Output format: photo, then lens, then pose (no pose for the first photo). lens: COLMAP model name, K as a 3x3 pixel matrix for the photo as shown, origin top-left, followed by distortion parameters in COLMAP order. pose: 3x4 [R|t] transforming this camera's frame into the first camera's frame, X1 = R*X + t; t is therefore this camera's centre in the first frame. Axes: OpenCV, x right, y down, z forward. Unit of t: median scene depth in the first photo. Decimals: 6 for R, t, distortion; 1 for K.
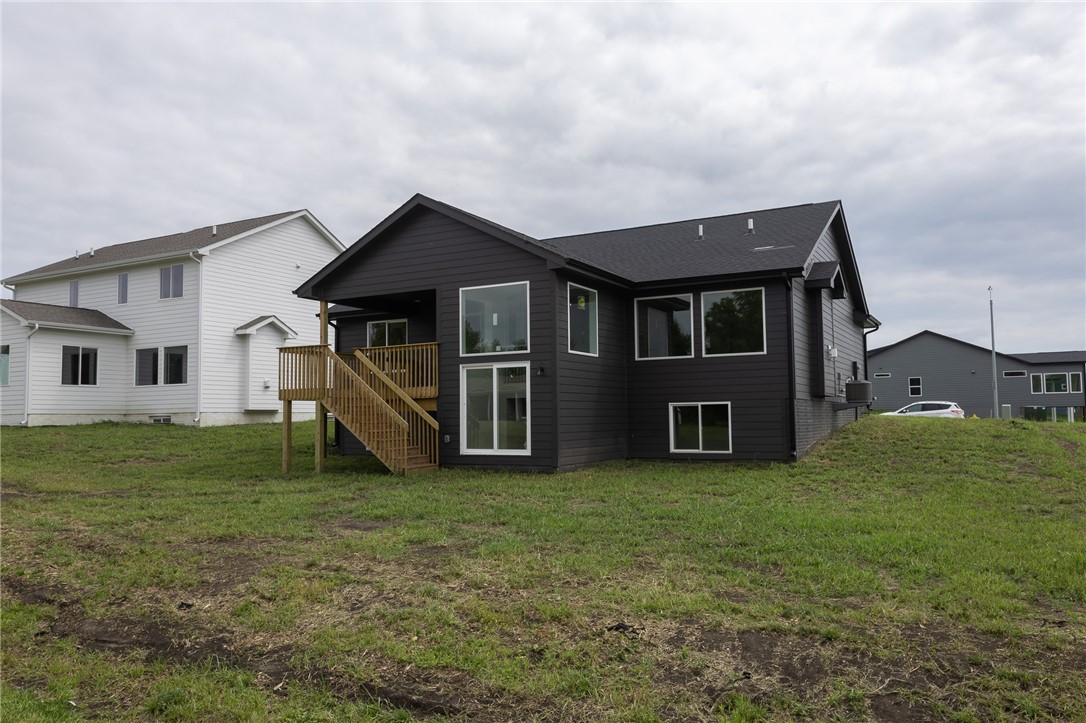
lens RADIAL K [[829.5, 0, 542.9], [0, 829.5, 361.0], [0, 0, 1]] dist [0.013498, 0.004324]
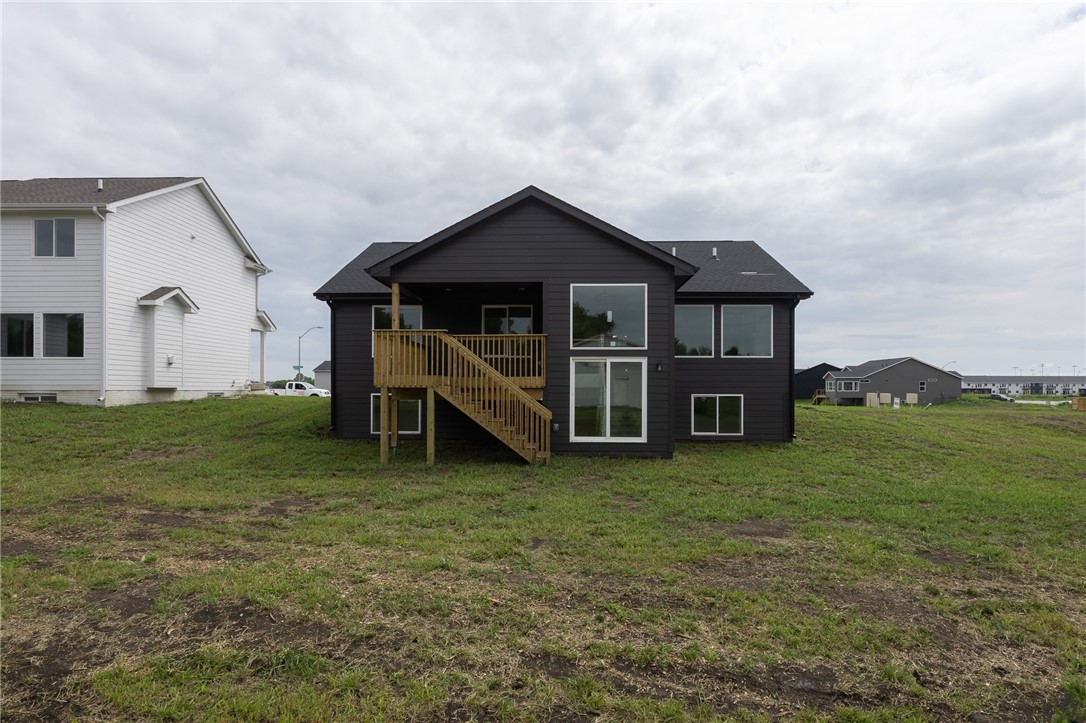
lens RADIAL K [[638.6, 0, 549.7], [0, 638.6, 393.7], [0, 0, 1]] dist [-0.000676, 0.004331]
pose [[0.889074, 0.012996, 0.457580, -0.297698], [-0.046175, 0.997045, 0.061401, 0.001302], [-0.455429, -0.075719, 0.887046, 0.173759]]
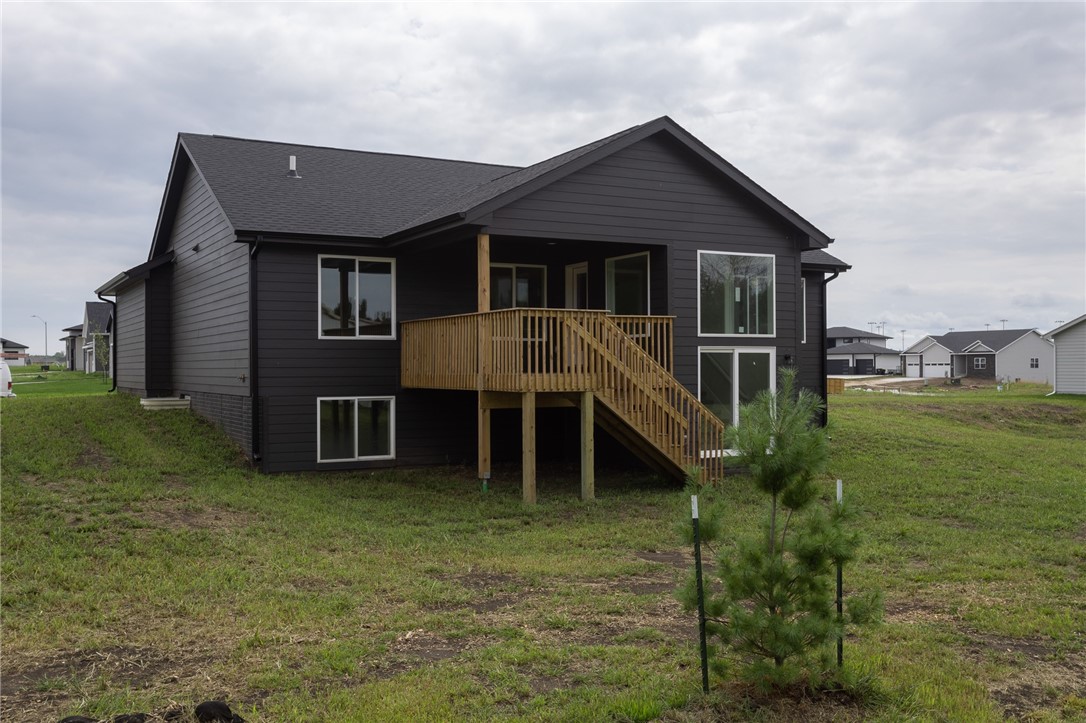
lens RADIAL K [[1040.9, 0, 542.6], [0, 1040.9, 362.0], [0, 0, 1]] dist [0.017263, 0.000000]
pose [[0.537636, 0.013017, 0.843077, -0.618150], [-0.061509, 0.997822, 0.023818, 0.002875], [-0.840931, -0.064662, 0.537266, 0.352991]]
